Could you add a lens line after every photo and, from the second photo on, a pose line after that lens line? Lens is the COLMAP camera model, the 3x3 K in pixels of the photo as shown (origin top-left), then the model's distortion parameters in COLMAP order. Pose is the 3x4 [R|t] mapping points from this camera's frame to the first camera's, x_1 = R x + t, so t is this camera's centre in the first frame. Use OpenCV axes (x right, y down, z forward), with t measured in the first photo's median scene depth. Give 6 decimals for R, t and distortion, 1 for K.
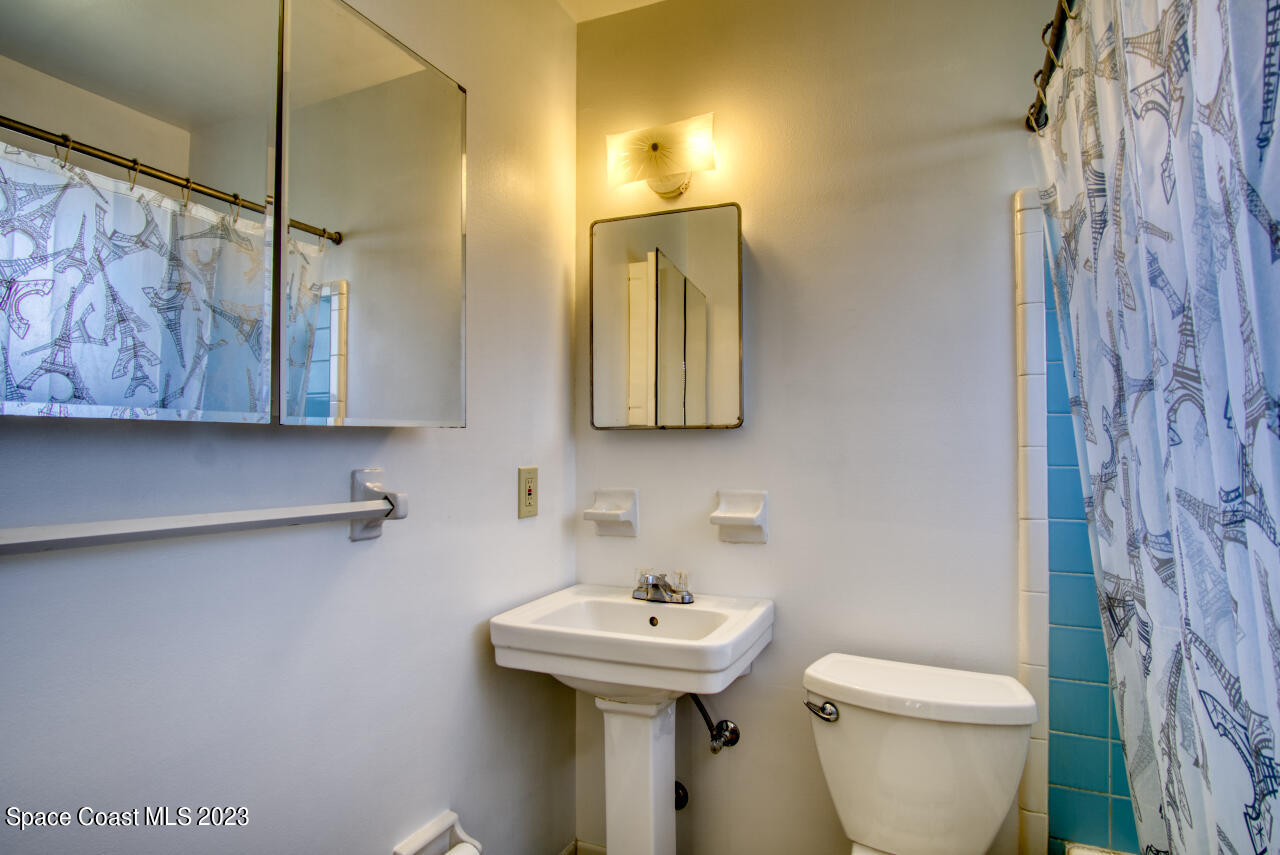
lens RADIAL K [[682.0, 0, 640.0], [0, 682.0, 427.5], [0, 0, 1]] dist [-0.031710, 0.000361]
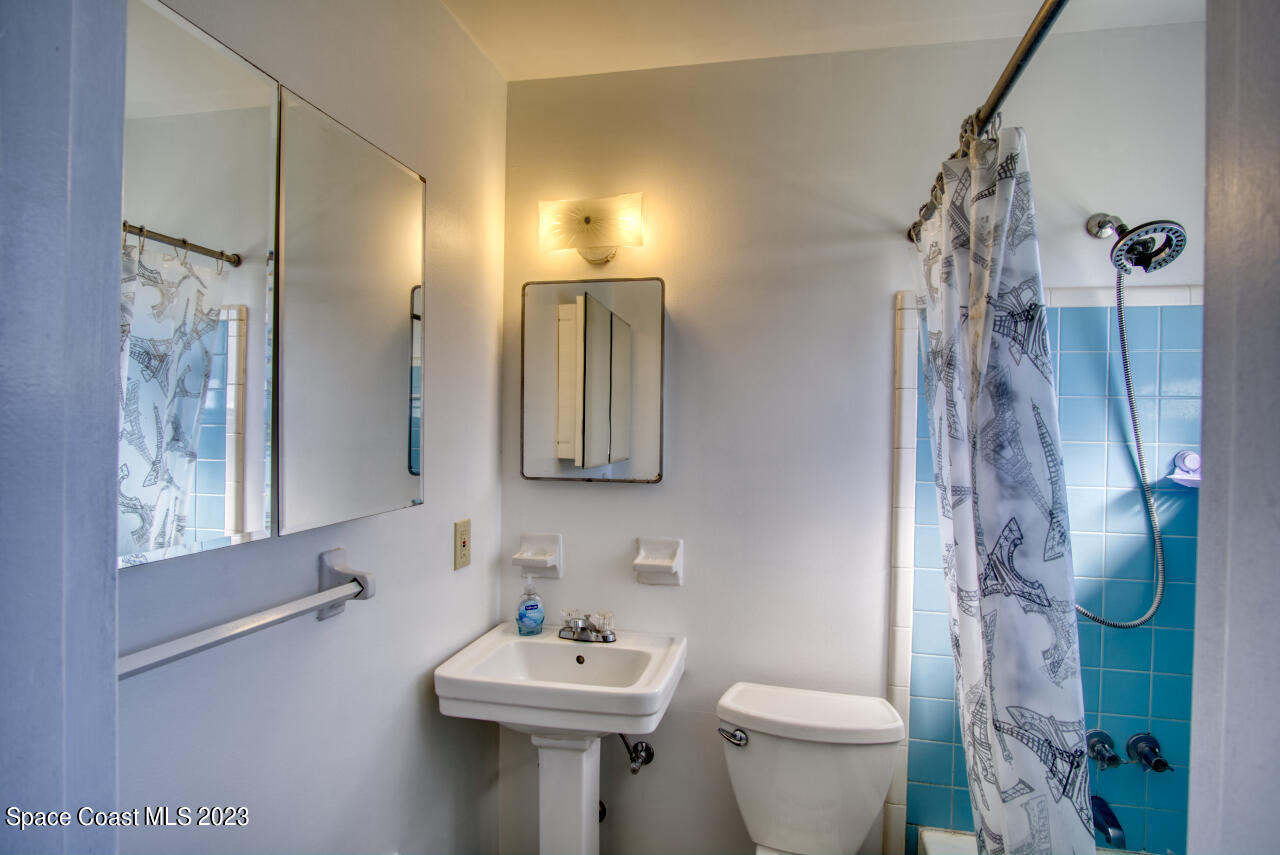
lens RADIAL K [[682.0, 0, 640.0], [0, 682.0, 427.5], [0, 0, 1]] dist [-0.031710, 0.000361]
pose [[0.979388, 0.014131, 0.201494, -0.111294], [-0.020894, 0.999286, 0.031479, -0.125480], [-0.200905, -0.035041, 0.978984, -0.079705]]
